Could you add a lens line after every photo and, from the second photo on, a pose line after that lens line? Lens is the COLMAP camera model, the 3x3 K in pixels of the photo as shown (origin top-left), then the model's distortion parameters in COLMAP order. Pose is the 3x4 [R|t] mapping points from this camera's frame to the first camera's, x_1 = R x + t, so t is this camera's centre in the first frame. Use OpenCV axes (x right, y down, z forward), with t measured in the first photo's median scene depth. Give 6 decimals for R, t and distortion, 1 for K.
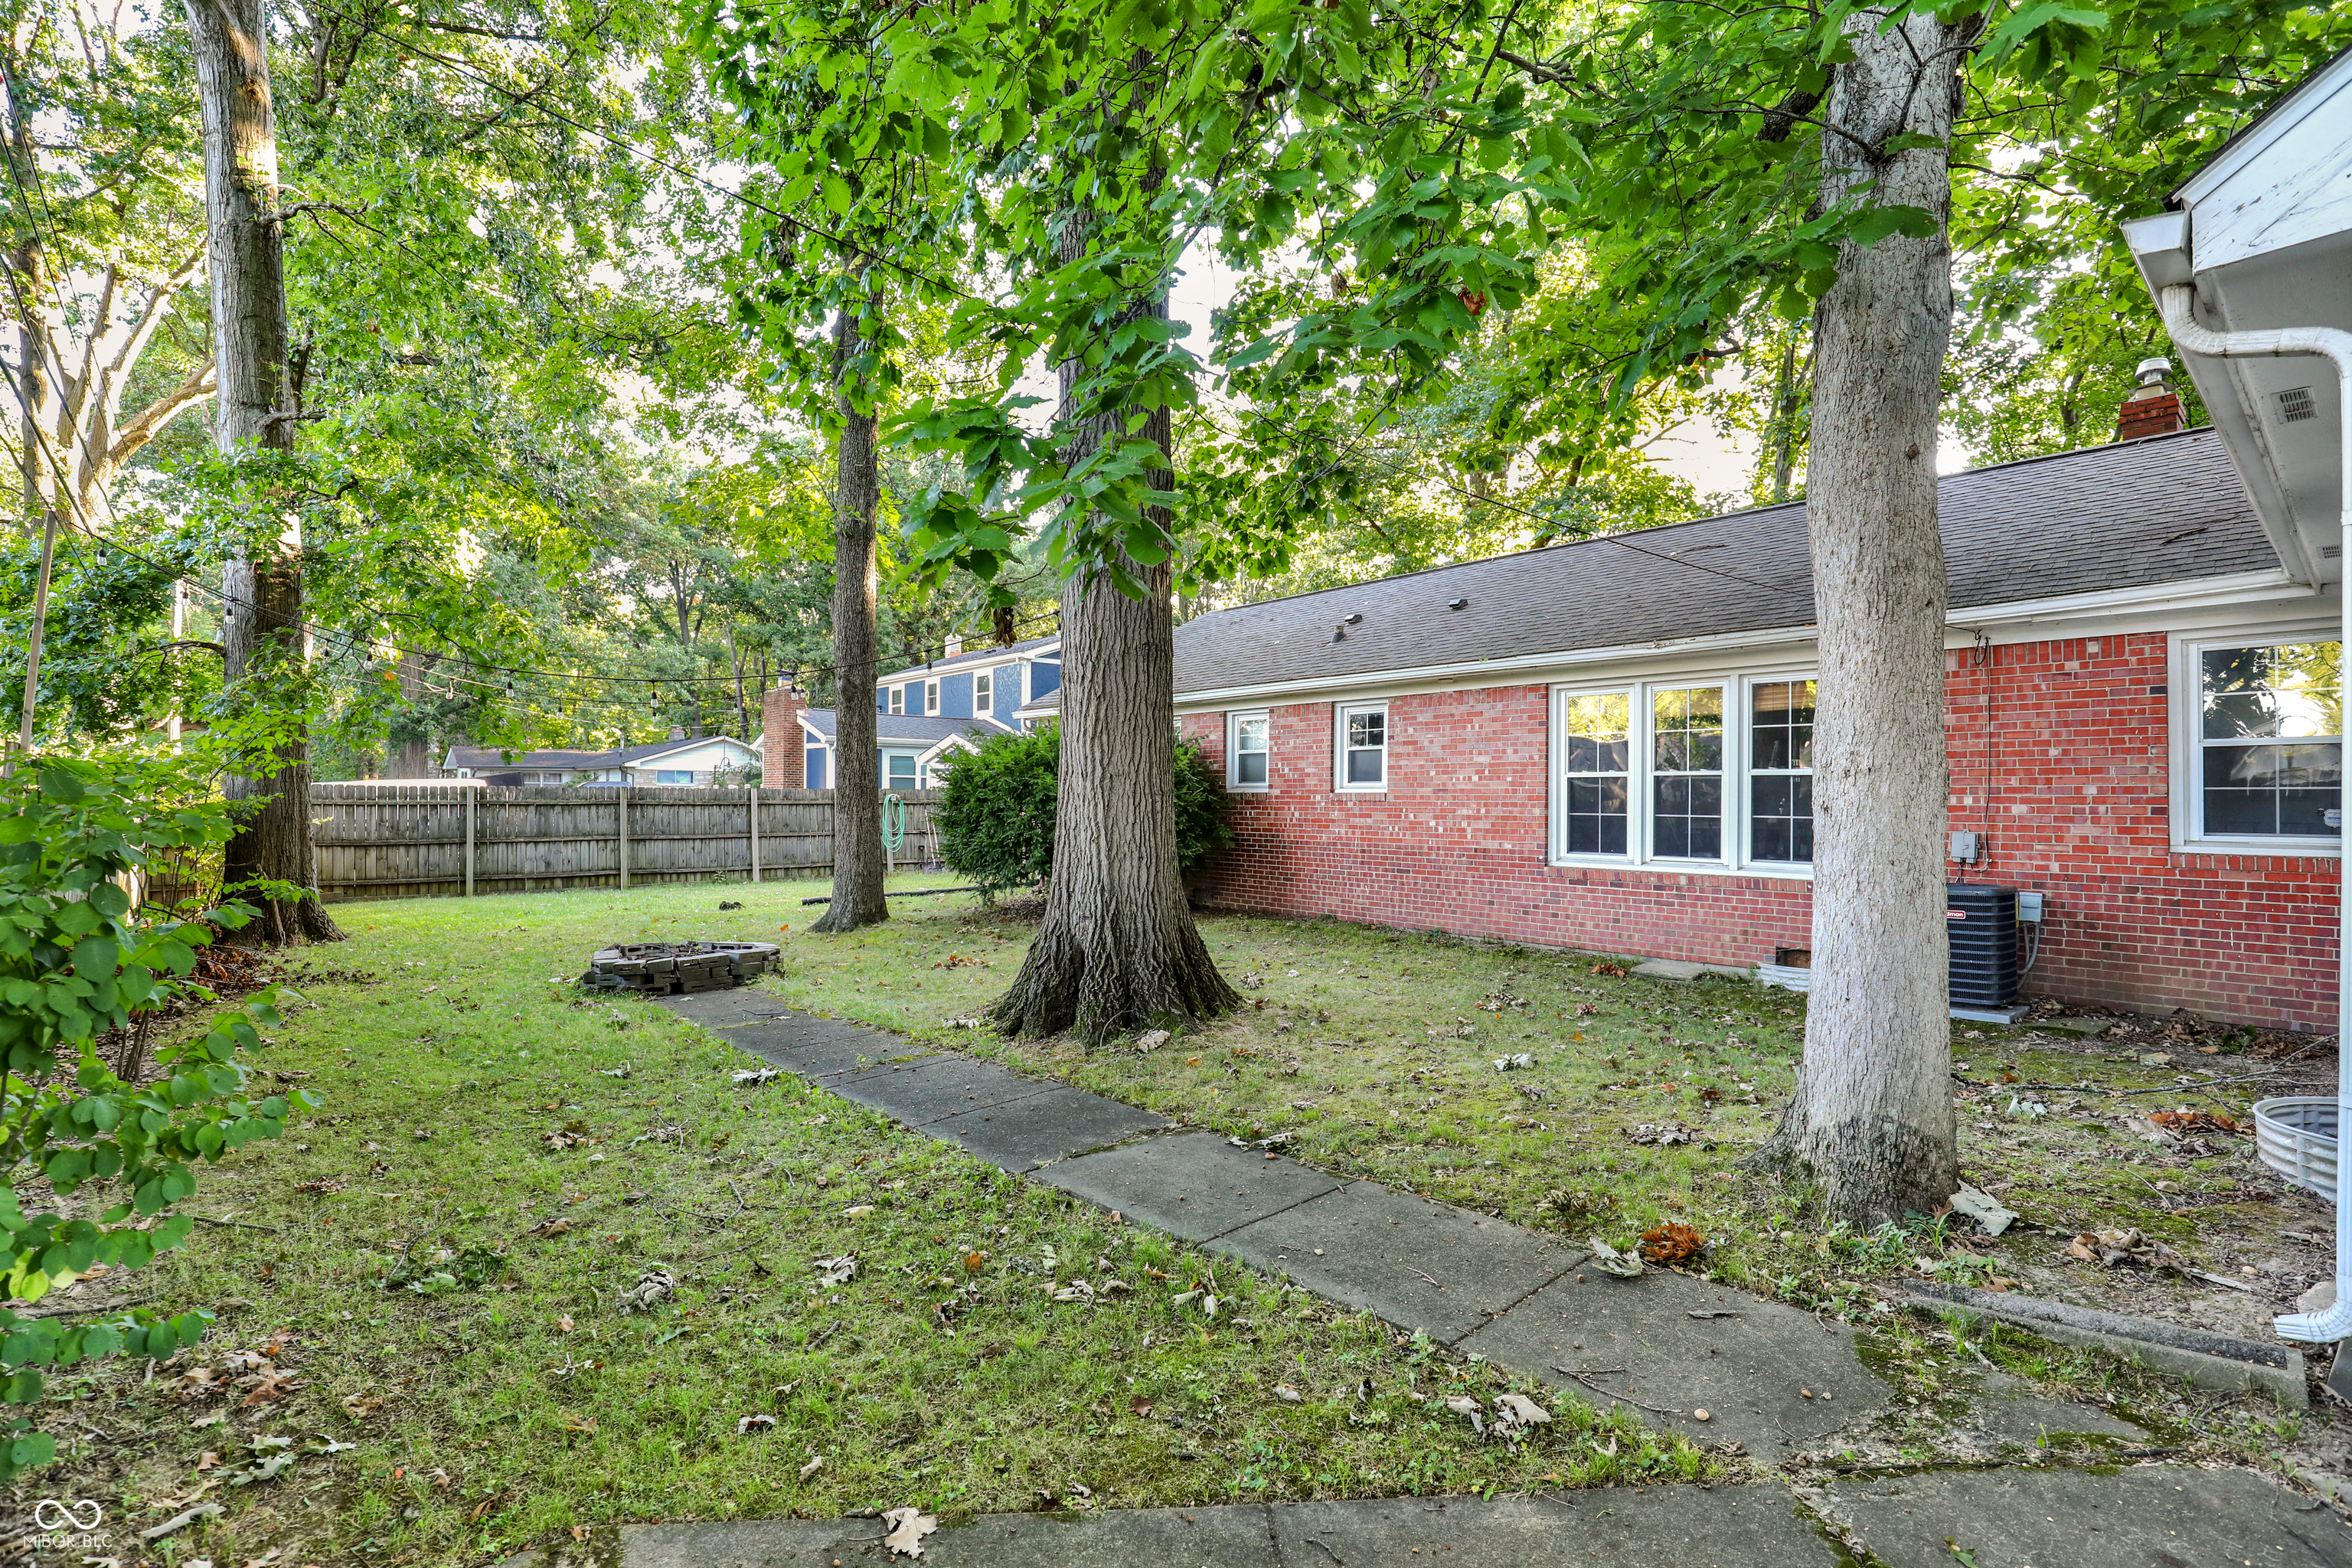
lens RADIAL K [[1065.0, 0, 1176.0], [0, 1065.0, 784.0], [0, 0, 1]] dist [-0.020699, 0.000106]
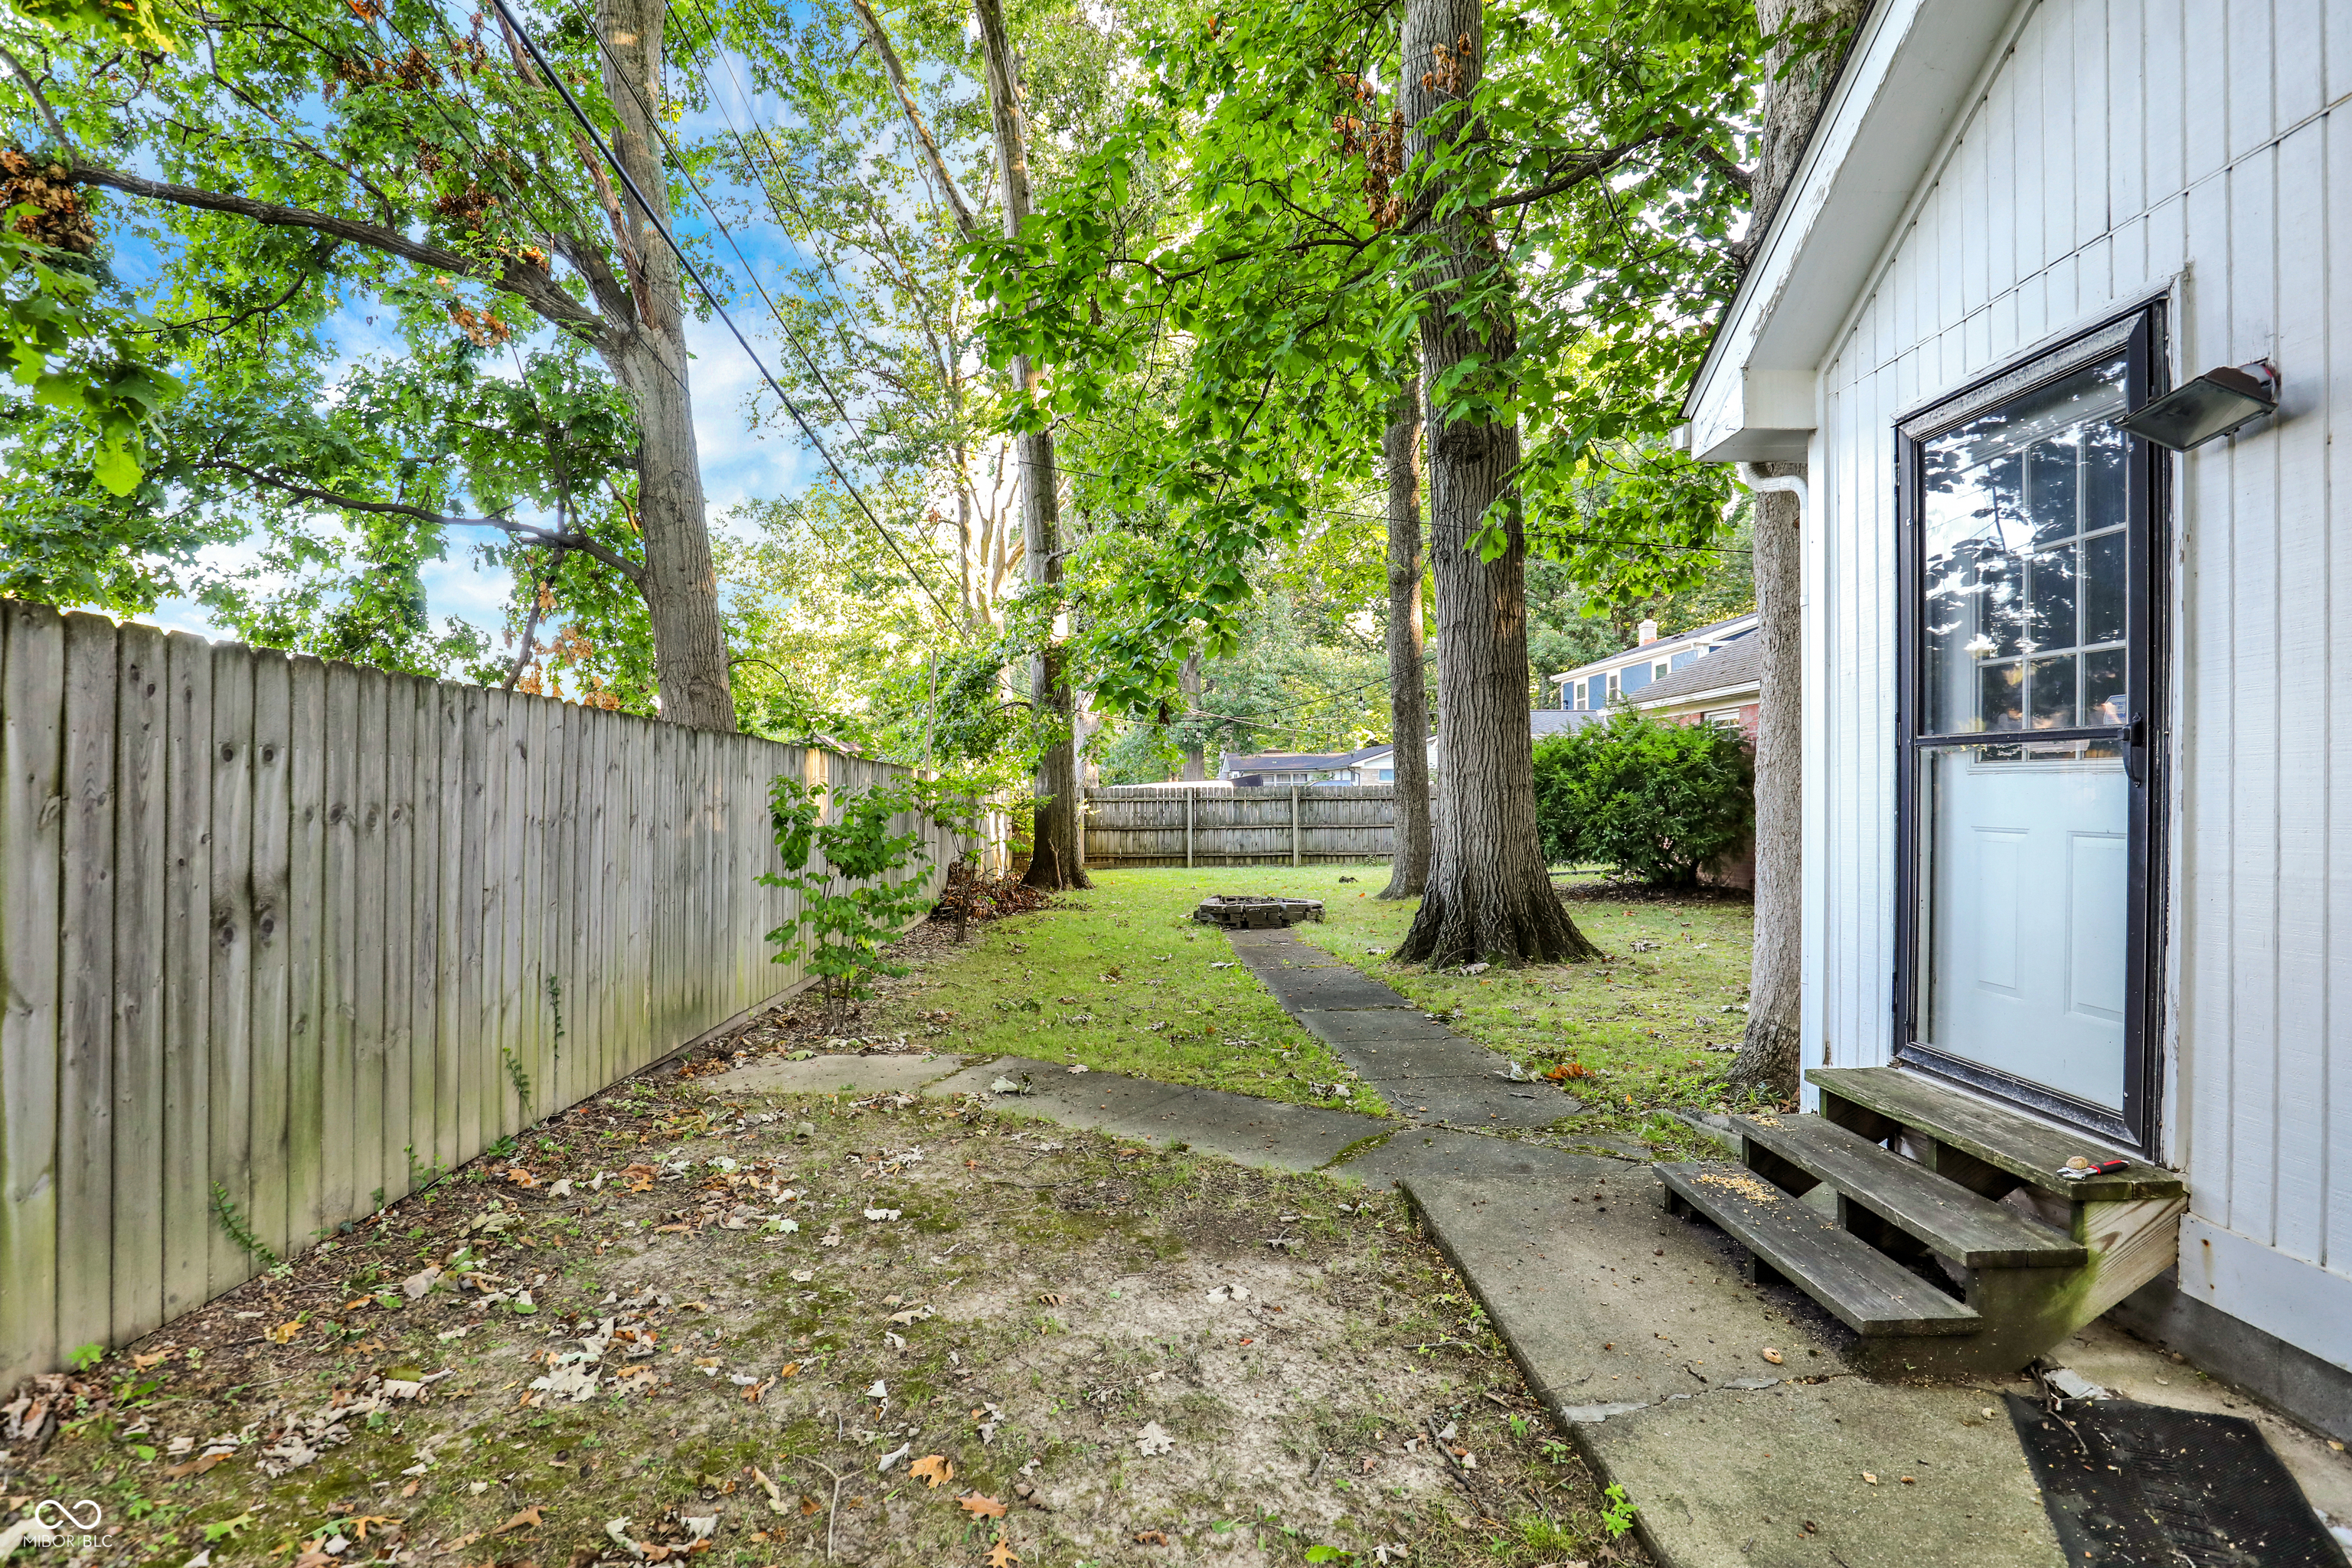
lens RADIAL K [[1116.6, 0, 1176.0], [0, 1116.6, 784.0], [0, 0, 1]] dist [0.000239, 0.000023]
pose [[0.779360, -0.015842, -0.626377, 0.223719], [0.019181, 0.999815, -0.001420, -0.000231], [0.626283, -0.010908, 0.779519, -0.135240]]
